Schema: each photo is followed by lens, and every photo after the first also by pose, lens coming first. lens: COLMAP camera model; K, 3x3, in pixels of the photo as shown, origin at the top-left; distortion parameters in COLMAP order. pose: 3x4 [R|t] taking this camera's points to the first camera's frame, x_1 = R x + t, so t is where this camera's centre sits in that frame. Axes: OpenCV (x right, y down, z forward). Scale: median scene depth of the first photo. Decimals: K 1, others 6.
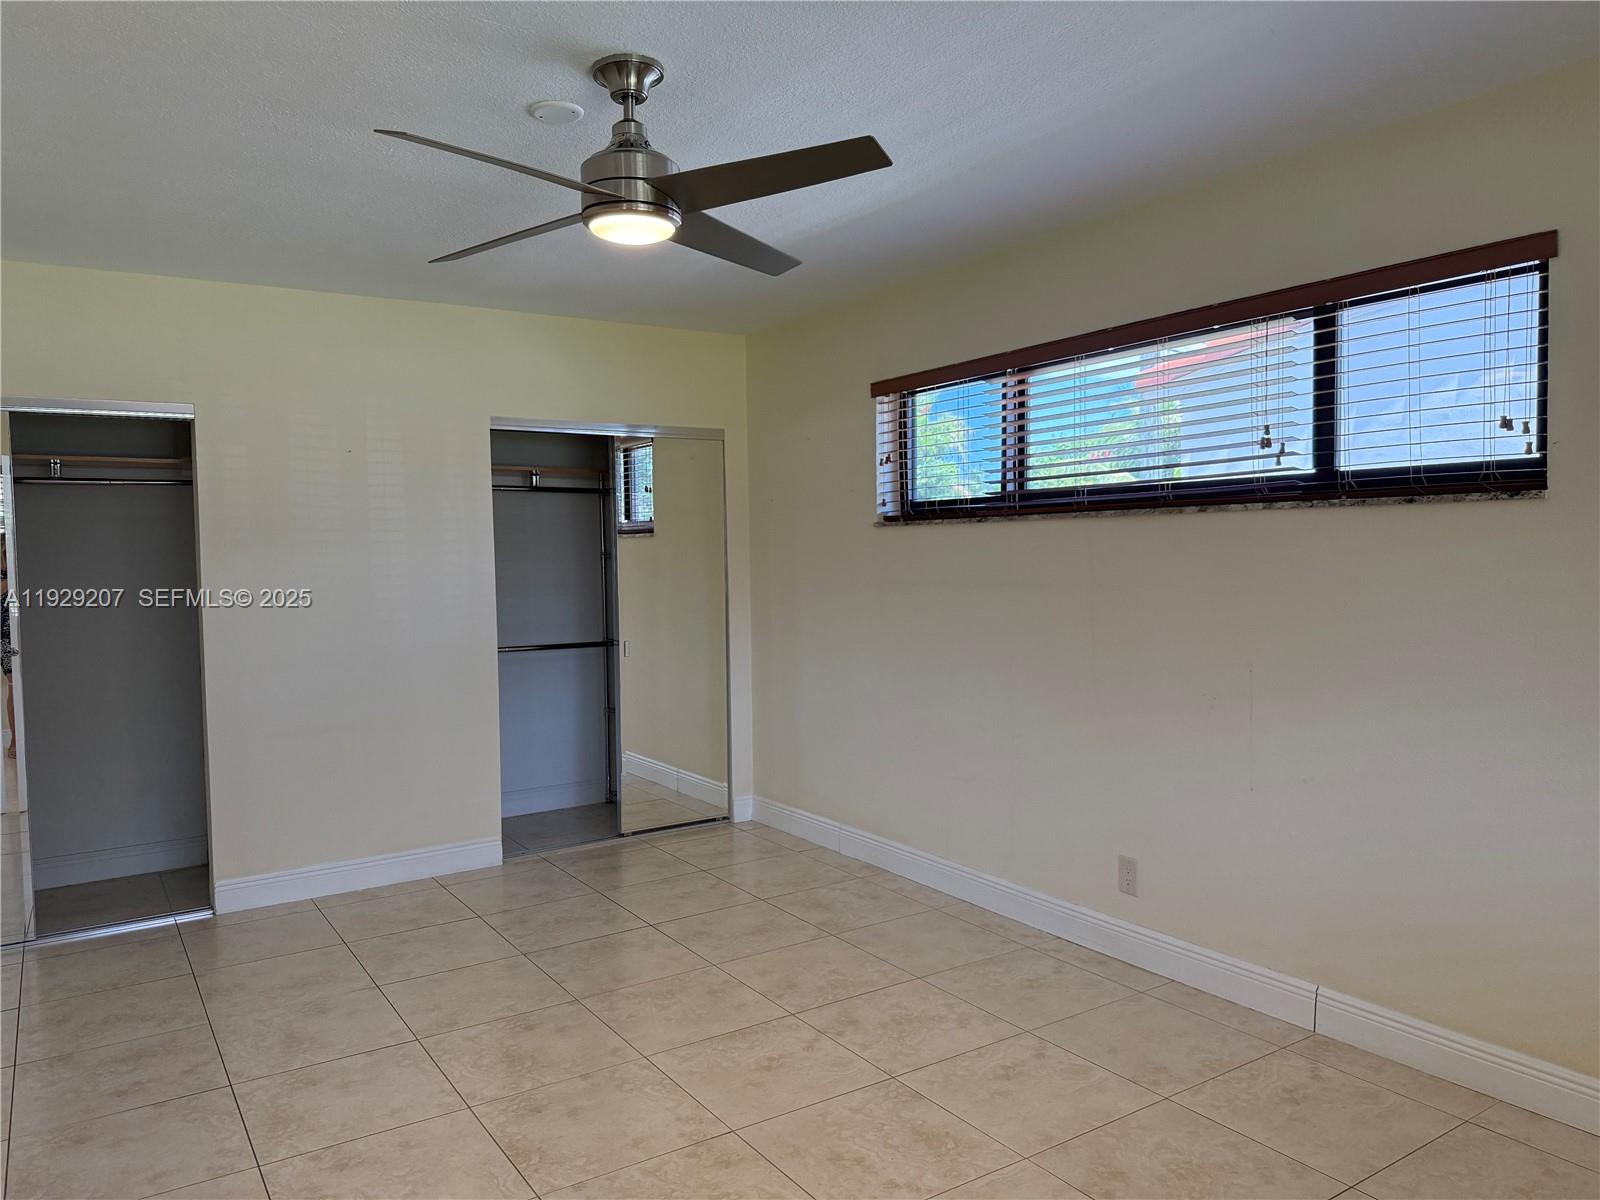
lens RADIAL K [[1129.0, 0, 797.1], [0, 1129.0, 589.8], [0, 0, 1]] dist [0.072638, -0.104889]
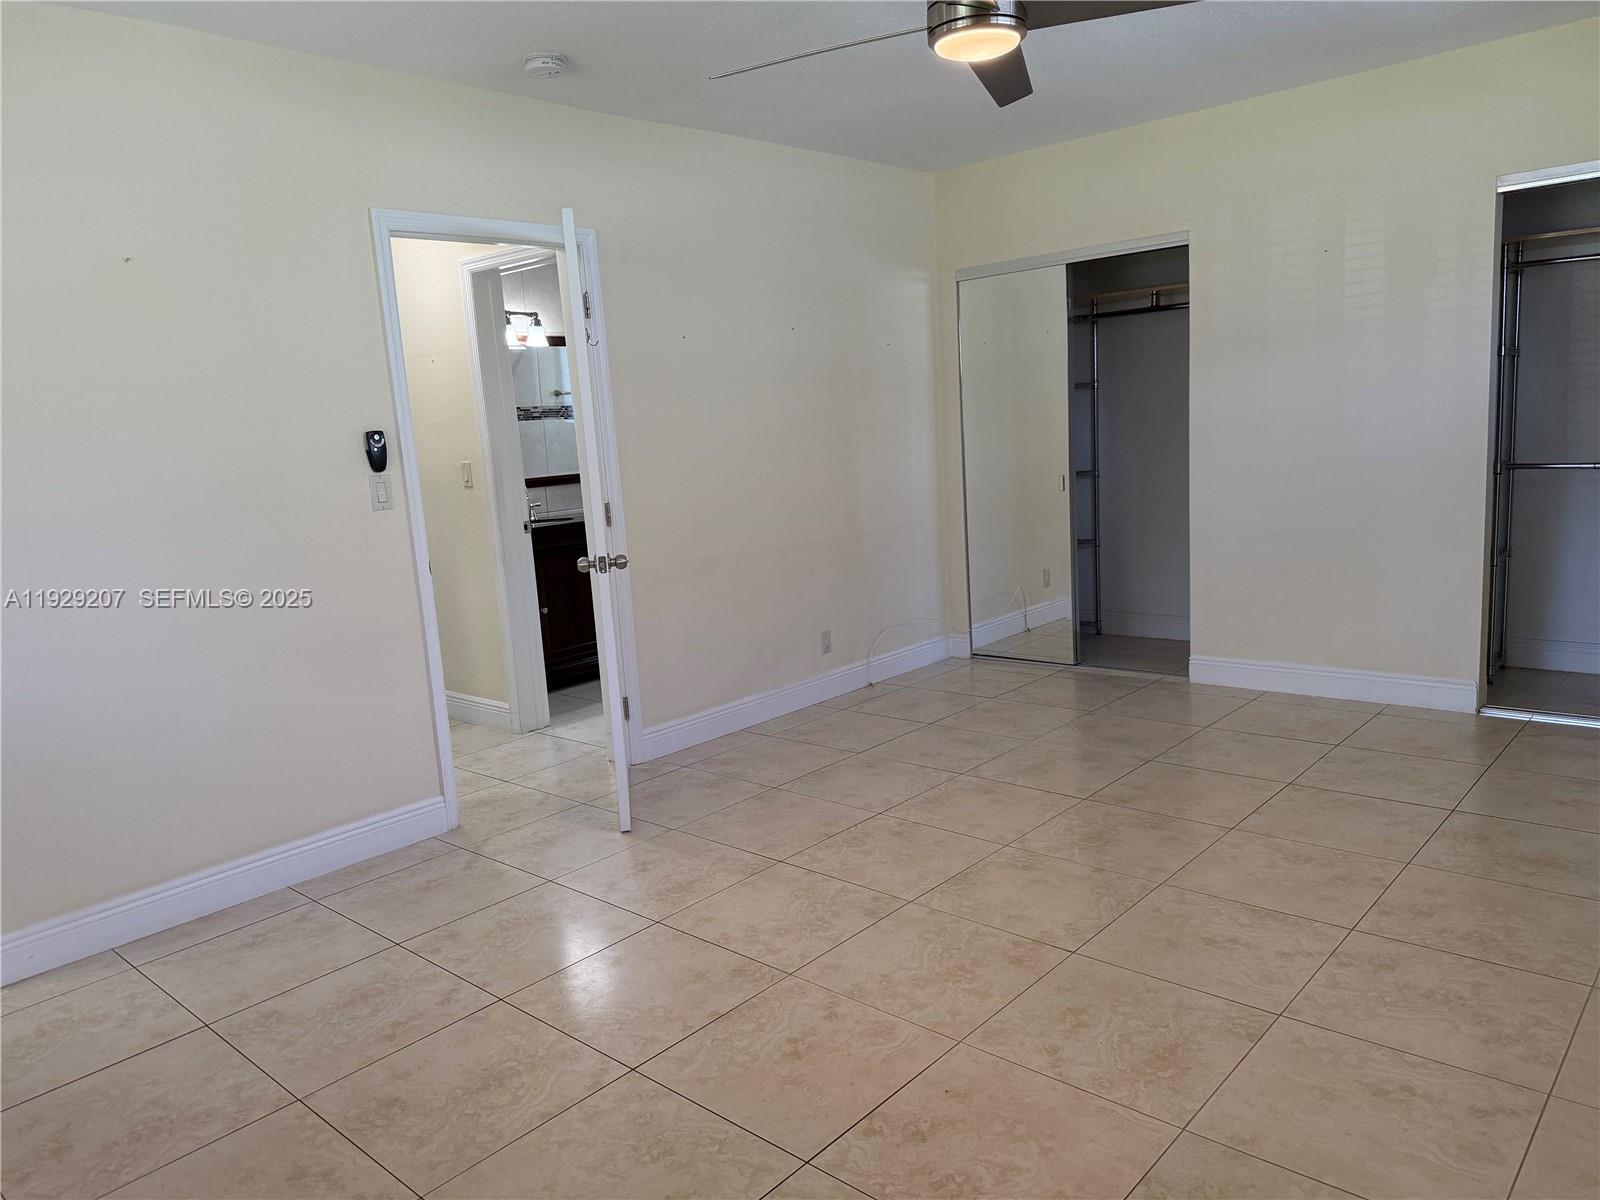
lens RADIAL K [[1129.0, 0, 806.4], [0, 1129.0, 607.9], [0, 0, 1]] dist [0.072638, -0.104889]
pose [[0.262495, 0.164657, -0.950781, 0.635830], [0.022241, 0.984039, 0.176557, -0.005418], [0.964677, -0.067491, 0.254644, 0.435019]]
